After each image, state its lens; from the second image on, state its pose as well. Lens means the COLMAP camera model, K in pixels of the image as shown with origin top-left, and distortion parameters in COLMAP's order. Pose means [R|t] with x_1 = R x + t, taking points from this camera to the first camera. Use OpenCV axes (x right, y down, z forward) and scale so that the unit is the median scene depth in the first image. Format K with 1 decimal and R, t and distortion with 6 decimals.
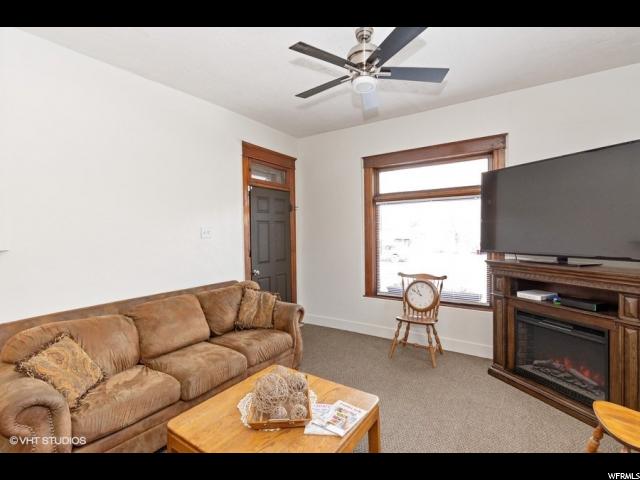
lens RADIAL K [[306.0, 0, 319.5], [0, 306.0, 232.6], [0, 0, 1]] dist [0.001726, -0.000763]
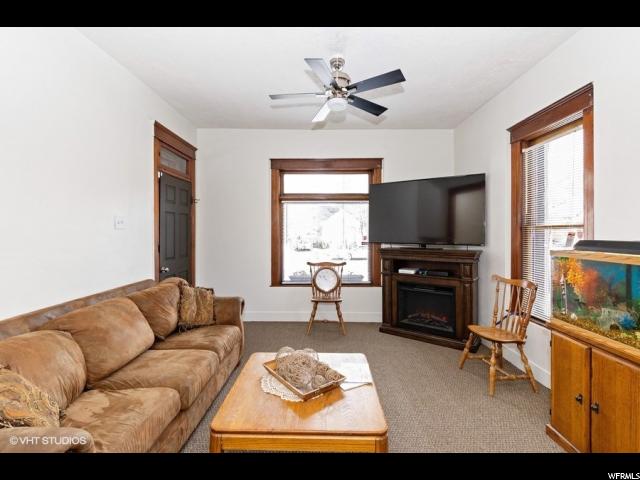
lens RADIAL K [[293.7, 0, 320.8], [0, 293.7, 222.6], [0, 0, 1]] dist [-0.000445, -0.000066]
pose [[0.831924, 0.029388, 0.554110, -0.354360], [-0.010173, 0.999236, -0.037723, 0.024187], [-0.554796, 0.025746, 0.831588, 0.042141]]
